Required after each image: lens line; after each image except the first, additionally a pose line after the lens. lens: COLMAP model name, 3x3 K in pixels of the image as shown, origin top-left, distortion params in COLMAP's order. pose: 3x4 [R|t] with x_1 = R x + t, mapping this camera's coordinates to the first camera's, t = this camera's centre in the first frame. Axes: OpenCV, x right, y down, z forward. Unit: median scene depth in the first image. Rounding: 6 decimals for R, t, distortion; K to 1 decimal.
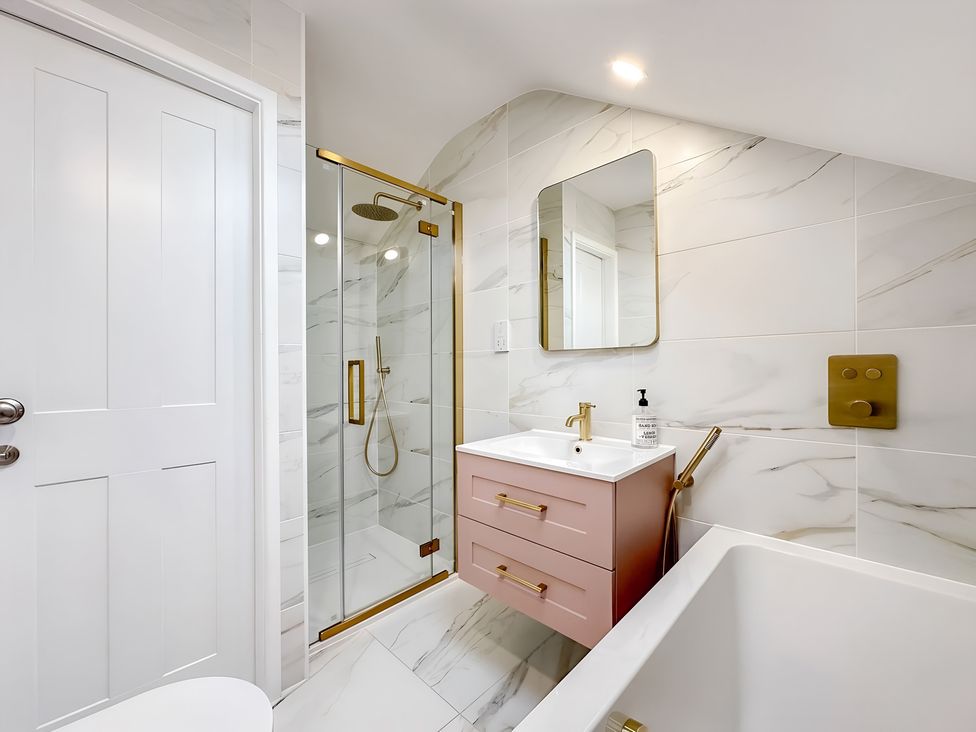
lens RADIAL K [[396.3, 0, 488.9], [0, 396.3, 367.9], [0, 0, 1]] dist [0.001736, 0.000119]
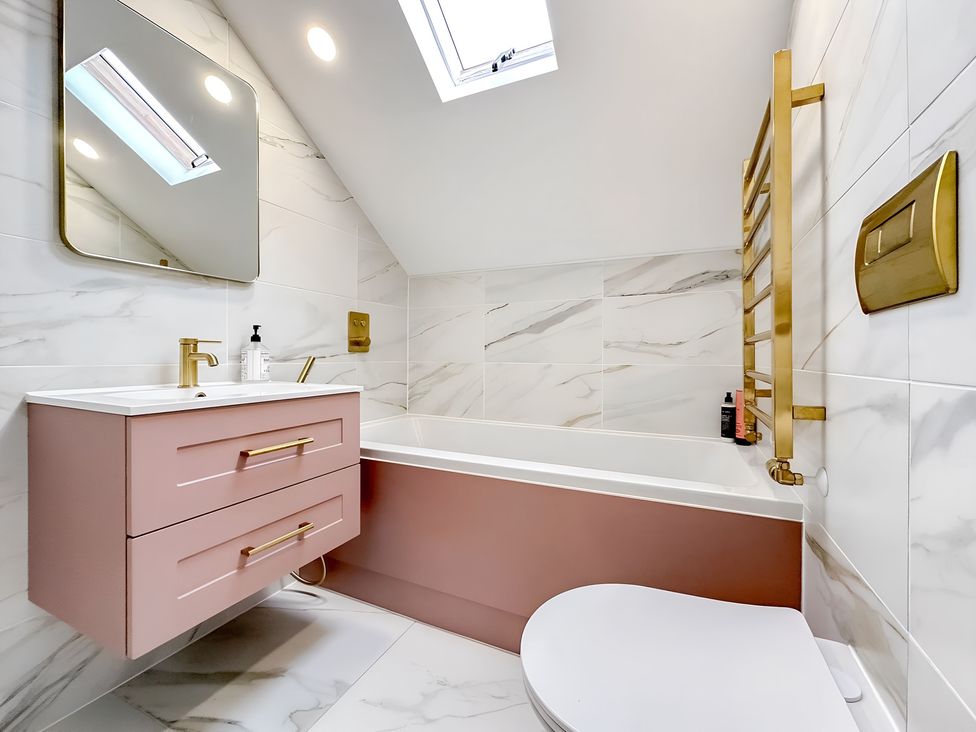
lens RADIAL K [[396.3, 0, 490.6], [0, 396.3, 361.5], [0, 0, 1]] dist [0.001736, 0.000119]
pose [[-0.322569, -0.000035, 0.946546, -0.772805], [0.000432, 1.000000, 0.000184, 0.149254], [-0.946546, 0.000468, -0.322569, 0.778780]]
